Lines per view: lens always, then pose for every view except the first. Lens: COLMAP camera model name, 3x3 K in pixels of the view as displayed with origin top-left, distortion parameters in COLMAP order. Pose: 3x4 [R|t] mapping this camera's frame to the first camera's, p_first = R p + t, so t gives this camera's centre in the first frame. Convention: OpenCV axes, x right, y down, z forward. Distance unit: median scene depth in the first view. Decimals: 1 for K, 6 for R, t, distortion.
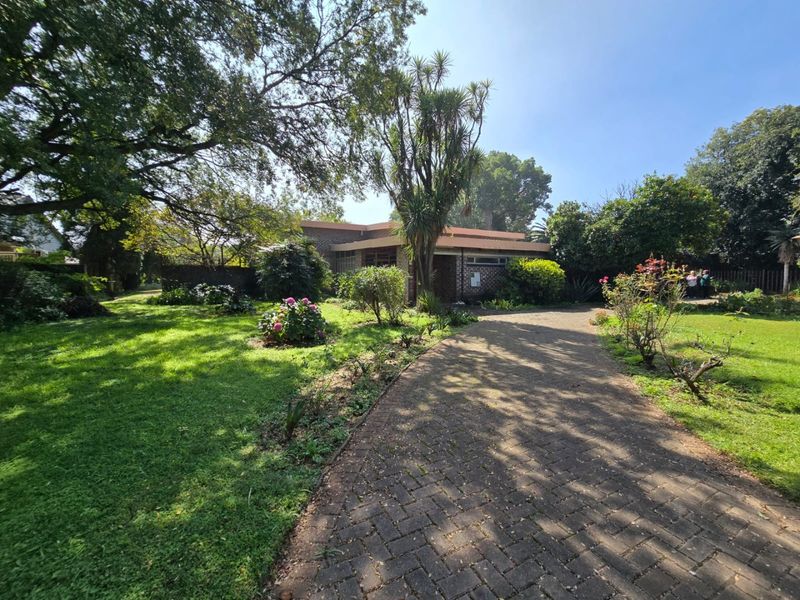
lens RADIAL K [[328.4, 0, 400.9], [0, 328.4, 293.2], [0, 0, 1]] dist [-0.001864, -0.000300]
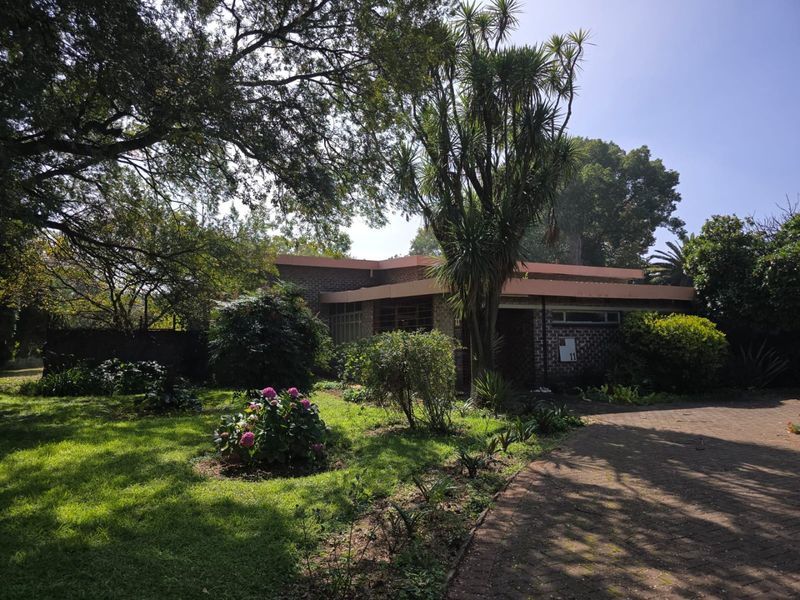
lens RADIAL K [[538.5, 0, 400.0], [0, 538.5, 300.0], [0, 0, 1]] dist [0.070386, -0.063171]
pose [[0.998748, -0.011381, -0.048717, -0.033164], [0.005212, 0.992153, -0.124919, -0.013183], [0.049757, 0.124508, 0.990970, 0.013824]]
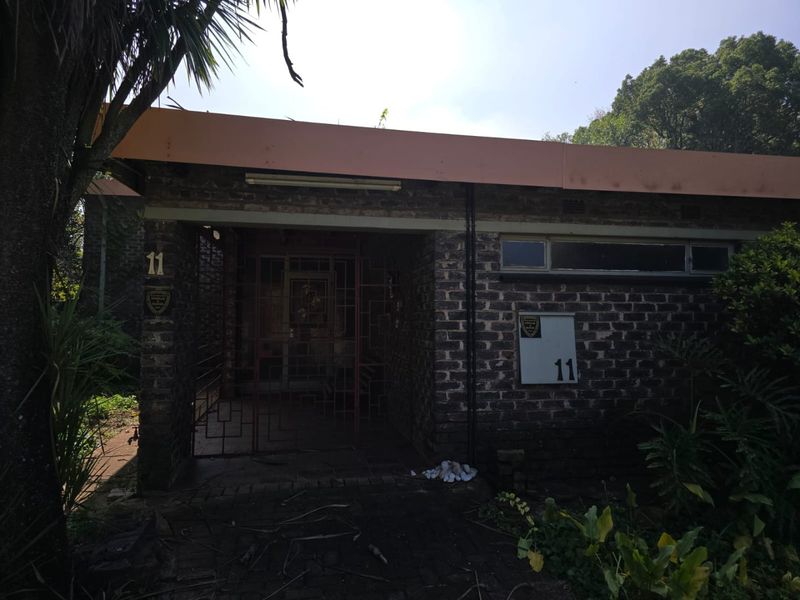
lens RADIAL K [[515.0, 0, 401.7], [0, 515.0, 297.2], [0, 0, 1]] dist [0.002310, 0.003895]
pose [[0.947412, -0.008475, -0.319904, 0.325669], [-0.019178, 0.996349, -0.083192, -0.060608], [0.319441, 0.084952, 0.943791, 0.894690]]
